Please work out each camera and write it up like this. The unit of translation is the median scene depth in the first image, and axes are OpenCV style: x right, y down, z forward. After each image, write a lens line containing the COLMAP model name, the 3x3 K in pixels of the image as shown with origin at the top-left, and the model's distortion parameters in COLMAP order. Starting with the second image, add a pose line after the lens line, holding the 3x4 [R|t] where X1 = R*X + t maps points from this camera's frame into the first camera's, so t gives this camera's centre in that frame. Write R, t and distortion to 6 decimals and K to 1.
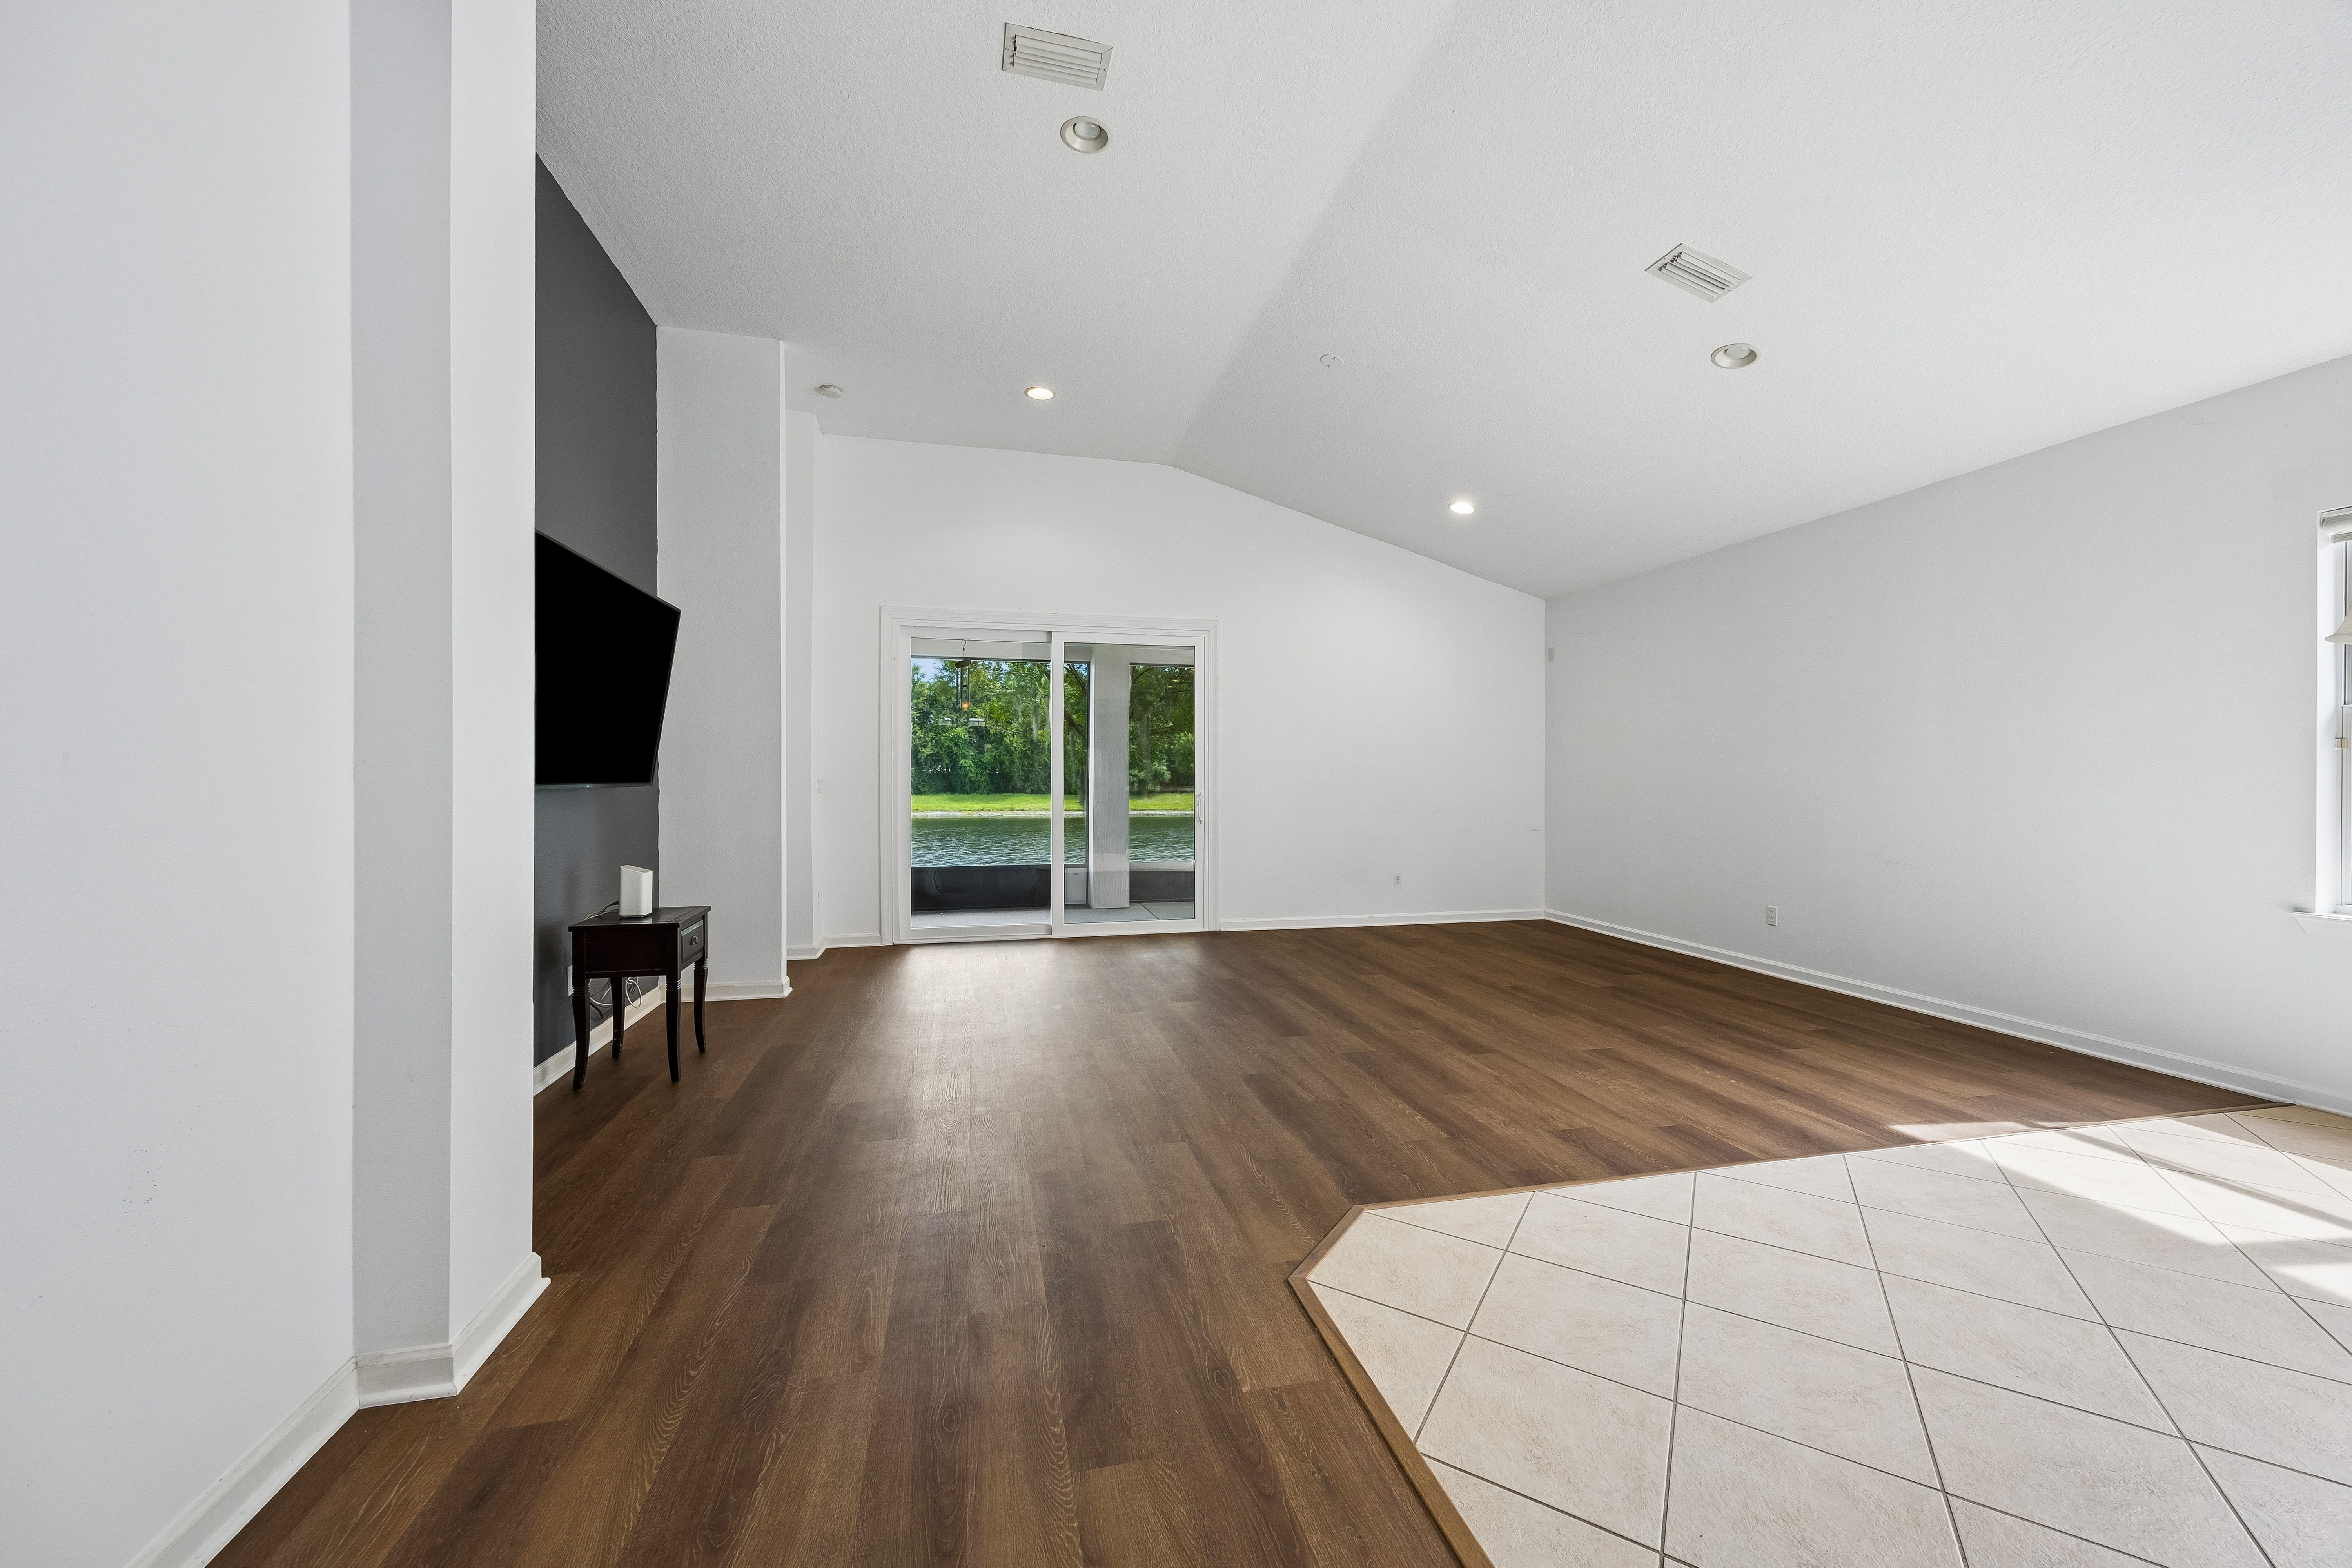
lens RADIAL K [[908.9, 0, 1163.7], [0, 908.9, 775.6], [0, 0, 1]] dist [0.002406, 0.000550]
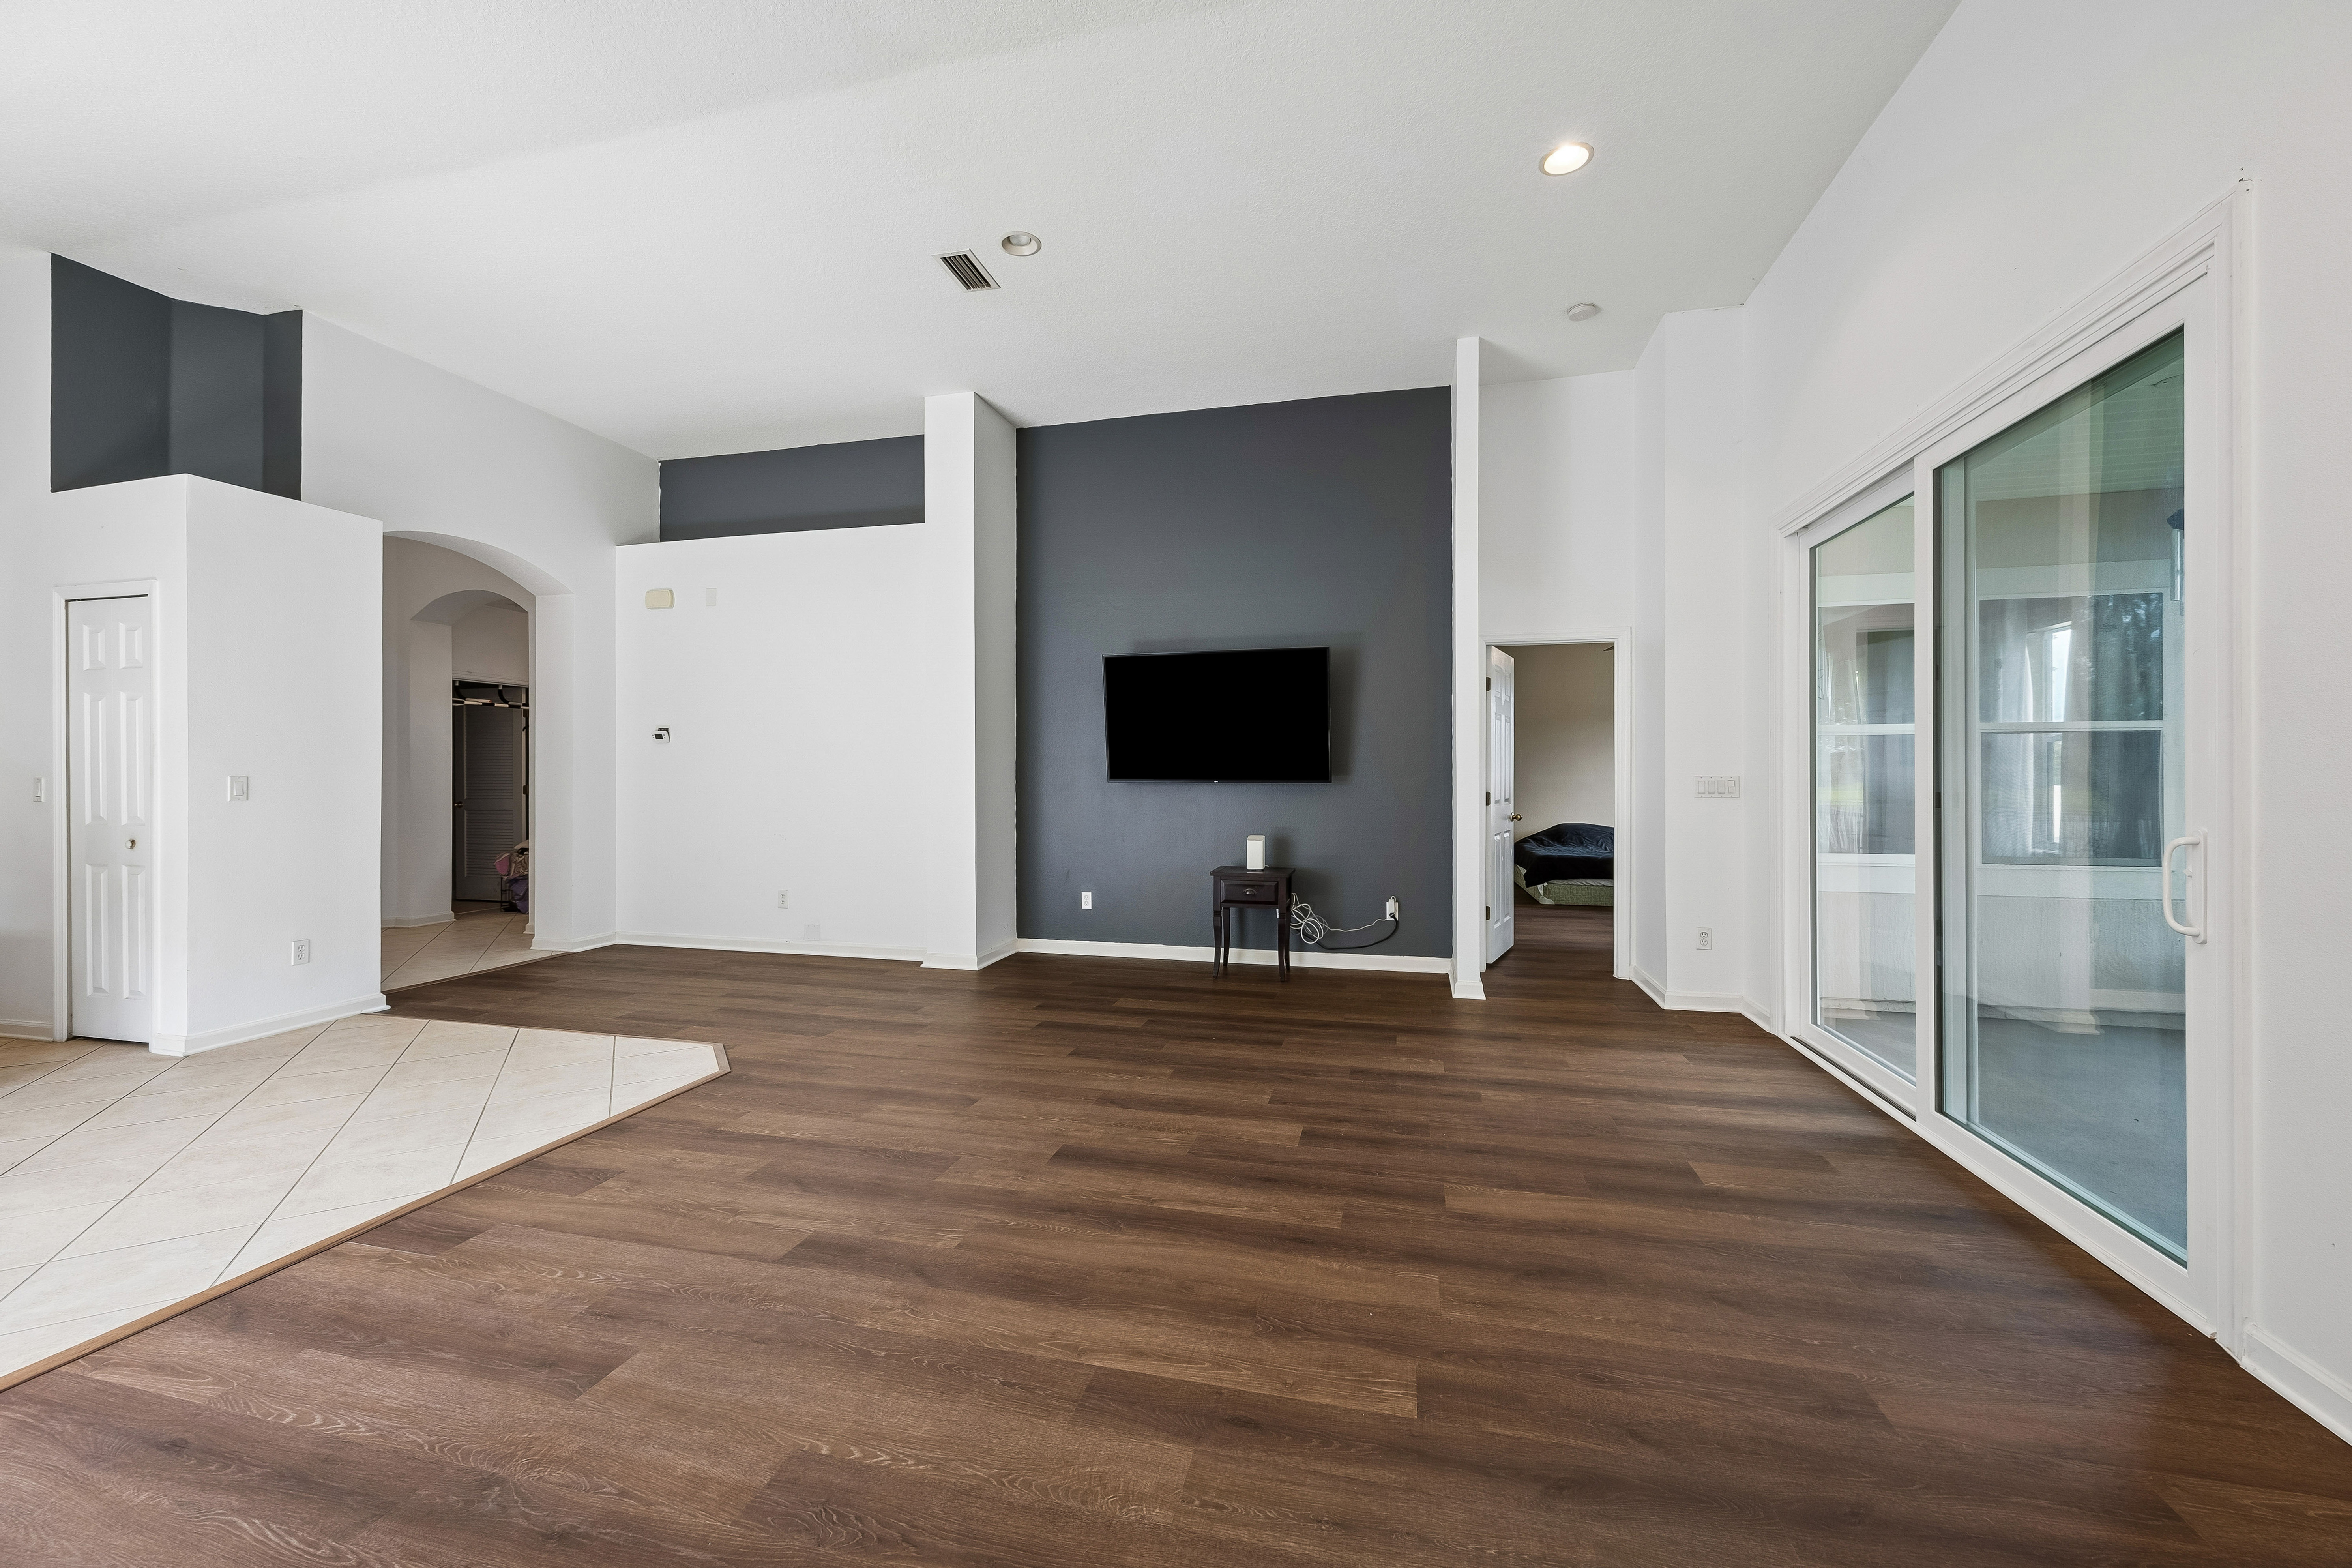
lens RADIAL K [[908.9, 0, 1190.0], [0, 908.9, 783.9], [0, 0, 1]] dist [0.002406, 0.000550]
pose [[-0.444227, 0.009899, -0.895859, 0.888859], [0.001998, 0.999947, 0.010058, -0.002226], [0.895912, 0.002678, -0.444224, 1.728983]]
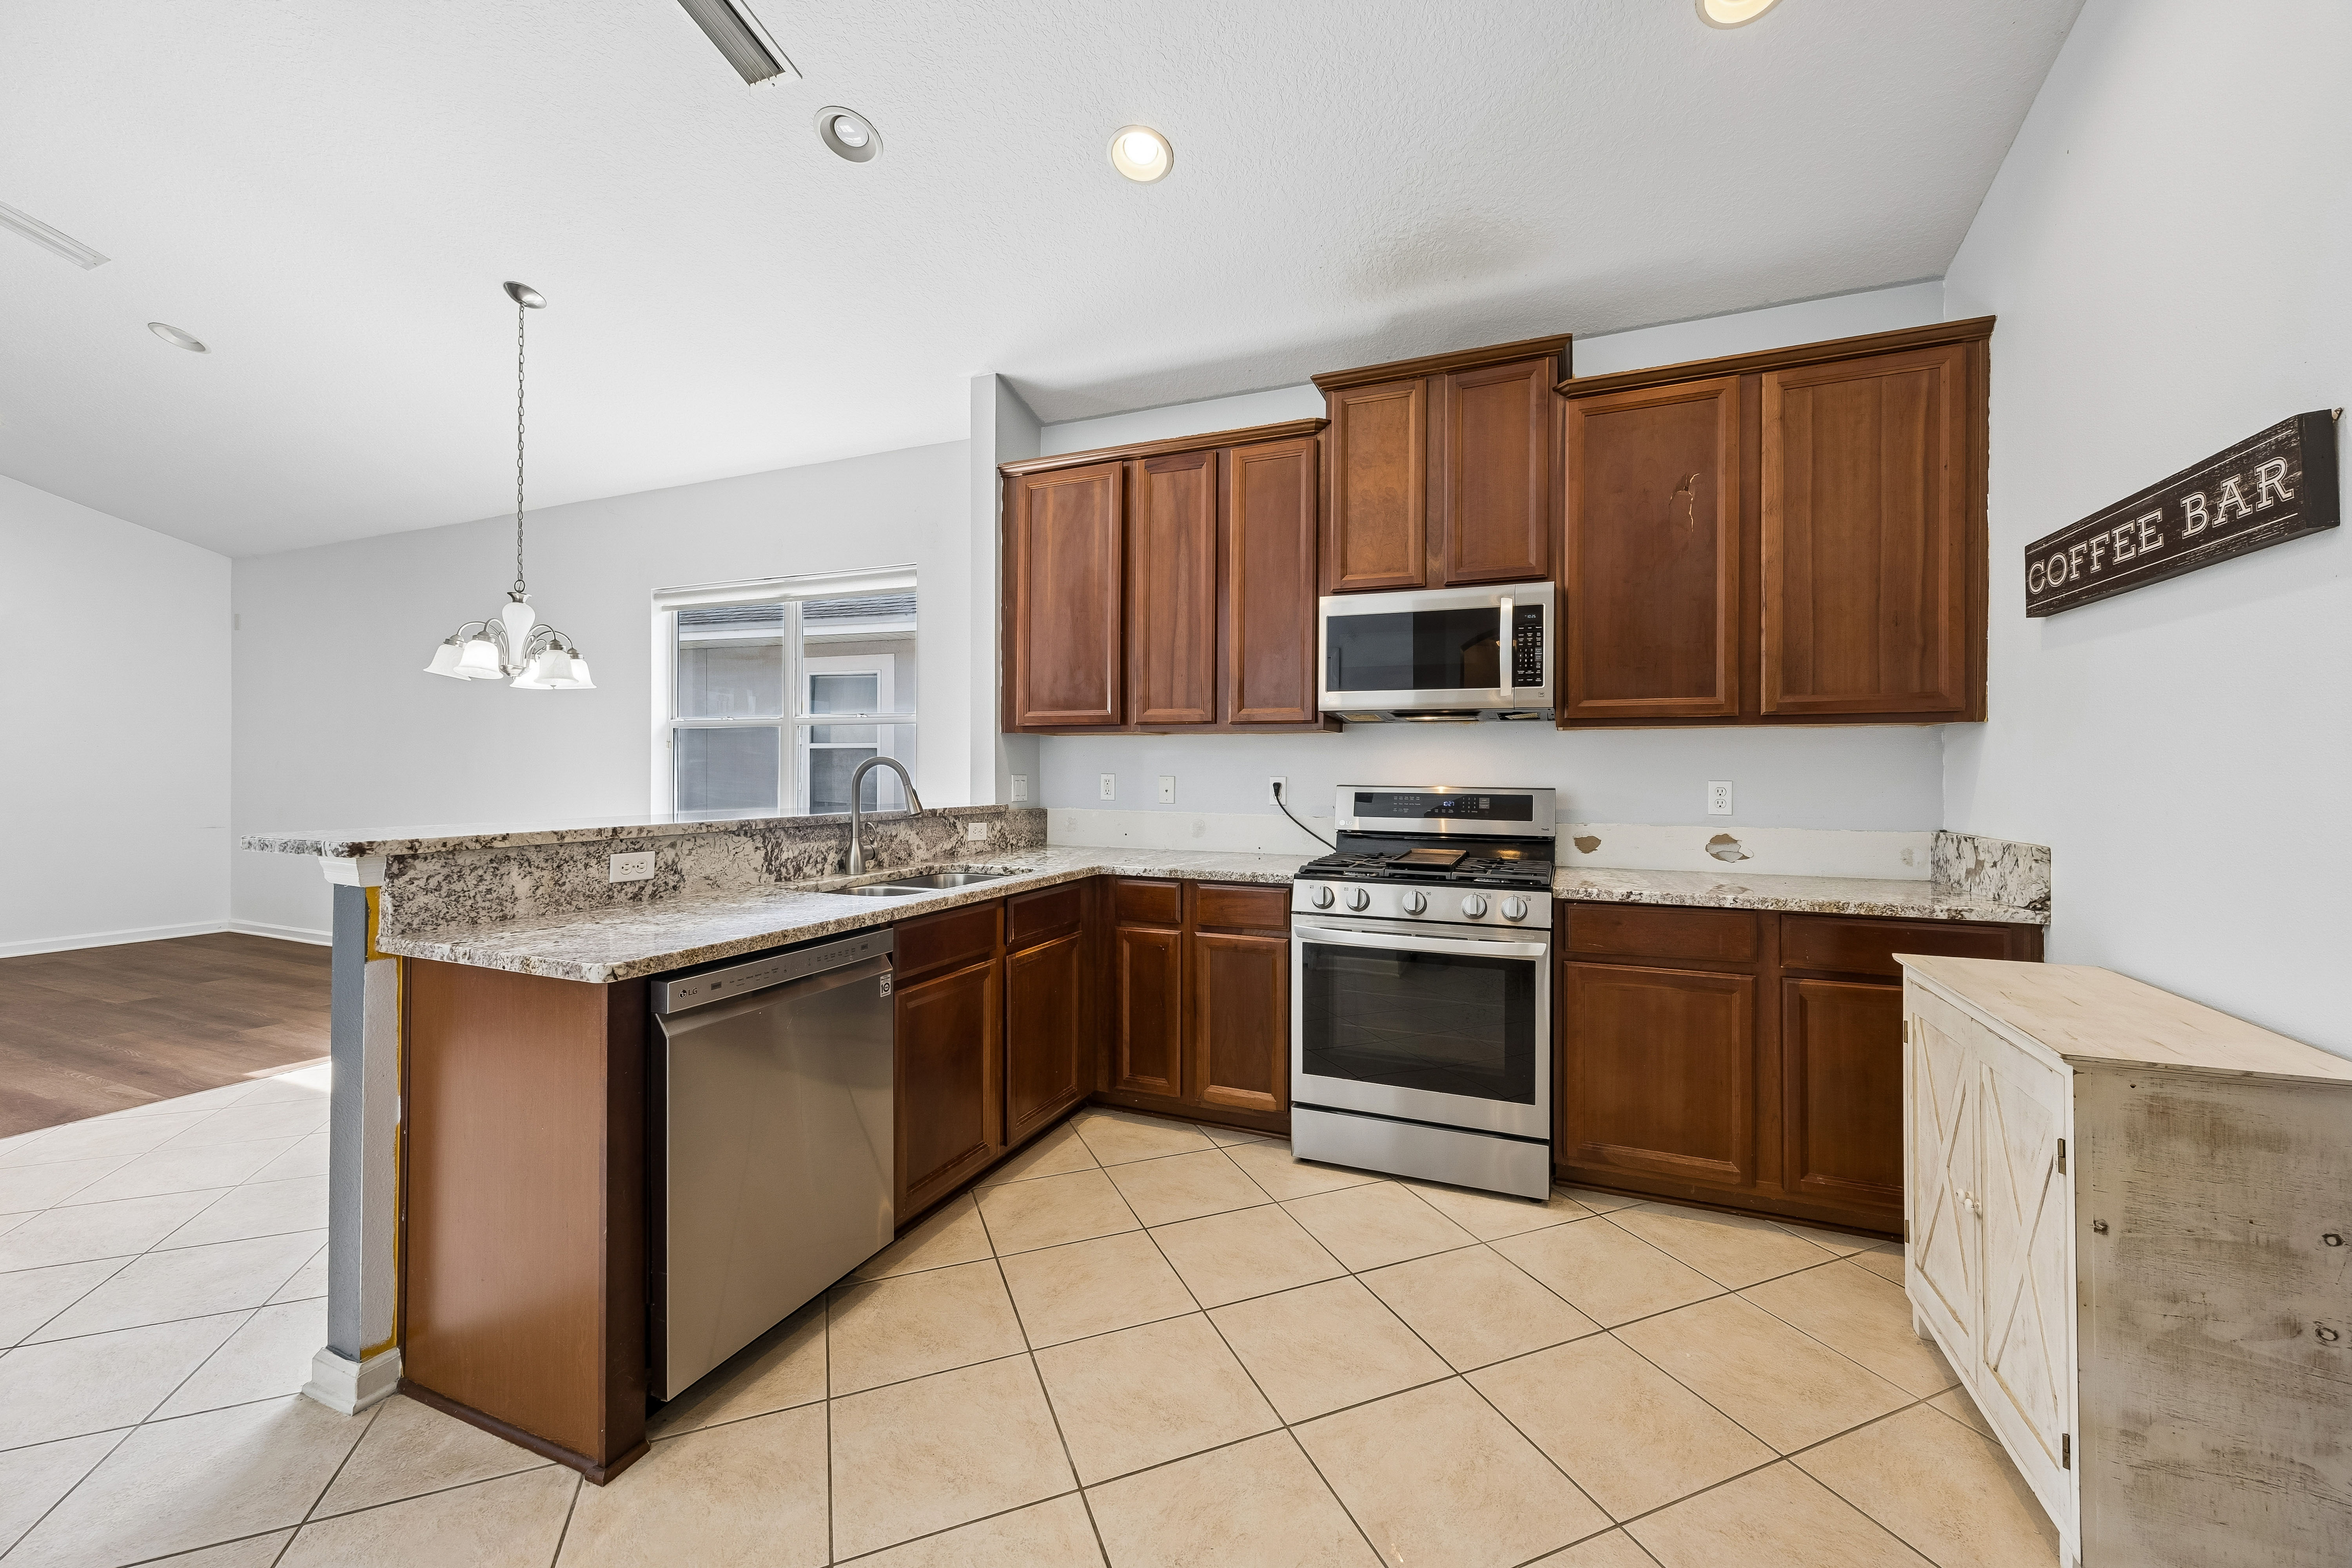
lens RADIAL K [[908.9, 0, 1206.9], [0, 908.9, 766.7], [0, 0, 1]] dist [0.002406, 0.000550]
pose [[0.563655, 0.004938, 0.825995, 0.542489], [-0.008126, 0.999967, -0.000433, -0.007341], [-0.825970, -0.006468, 0.563677, -0.586585]]
